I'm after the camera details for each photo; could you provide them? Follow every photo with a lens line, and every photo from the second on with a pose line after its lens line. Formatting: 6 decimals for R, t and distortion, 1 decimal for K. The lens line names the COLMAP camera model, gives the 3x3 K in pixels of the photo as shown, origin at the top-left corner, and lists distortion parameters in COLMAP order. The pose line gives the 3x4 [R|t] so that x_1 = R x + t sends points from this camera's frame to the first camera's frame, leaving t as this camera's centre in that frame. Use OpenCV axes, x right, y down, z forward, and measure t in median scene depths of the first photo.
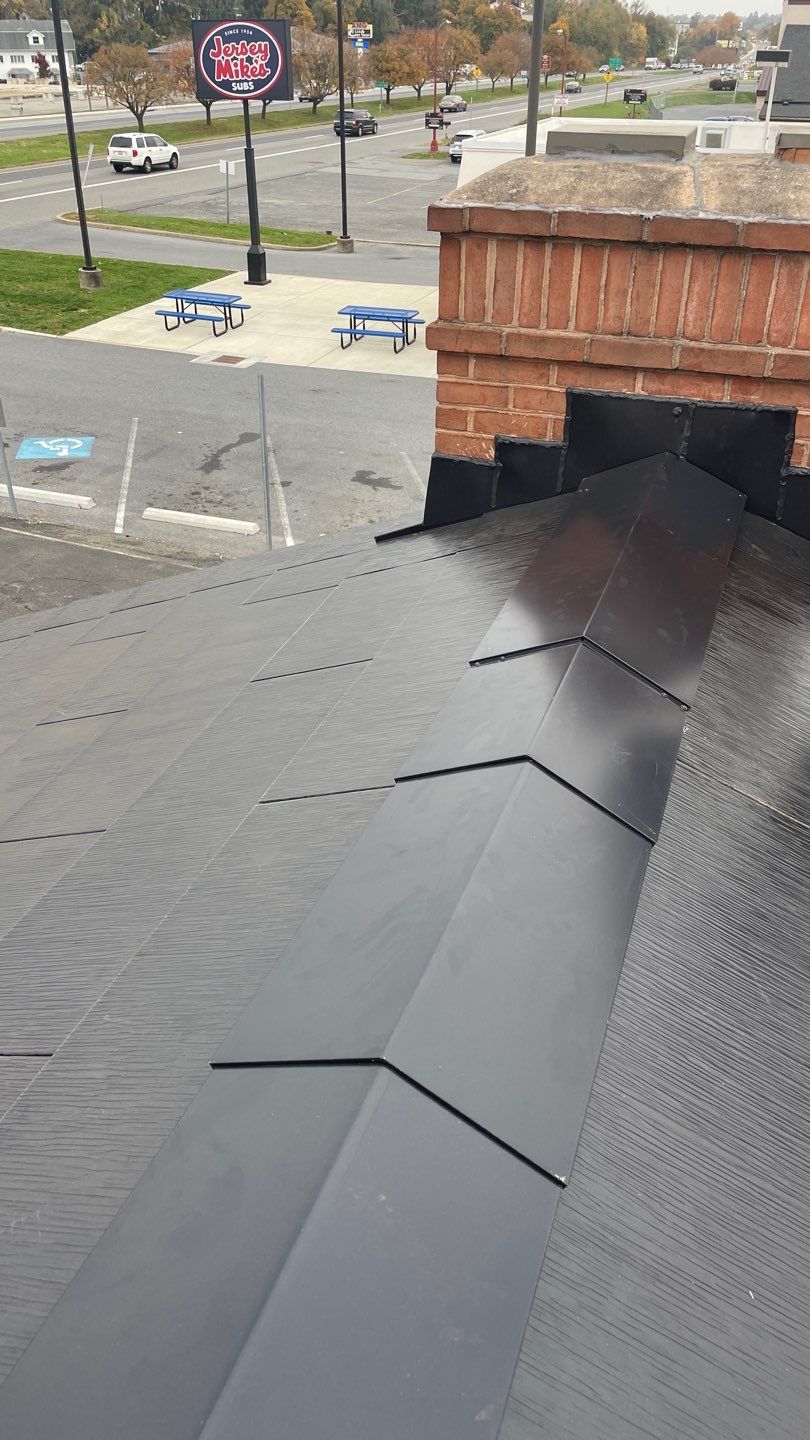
lens RADIAL K [[1101.0, 0, 405.0], [0, 1101.0, 720.0], [0, 0, 1]] dist [0.062538, -0.083229]
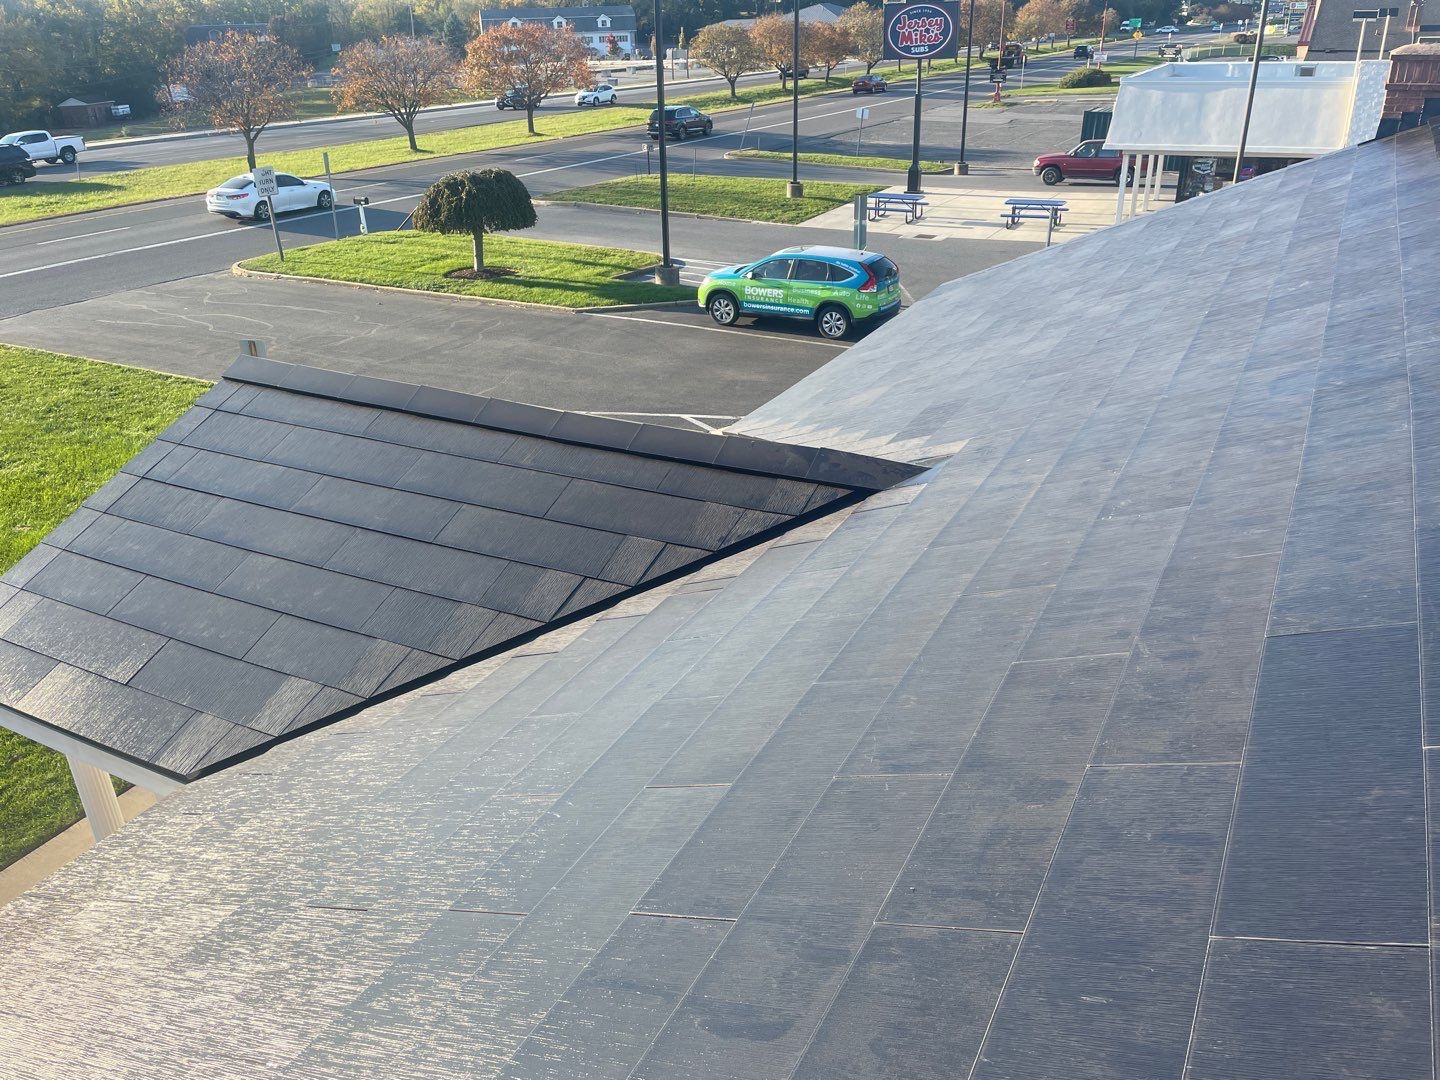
lens RADIAL K [[1106.3, 0, 729.4], [0, 1106.3, 536.9], [0, 0, 1]] dist [0.071761, -0.105002]
pose [[0.989634, 0.026717, -0.141103, -0.156385], [-0.042128, 0.993324, -0.107387, 0.164558], [0.137292, 0.112218, 0.984153, -0.284330]]
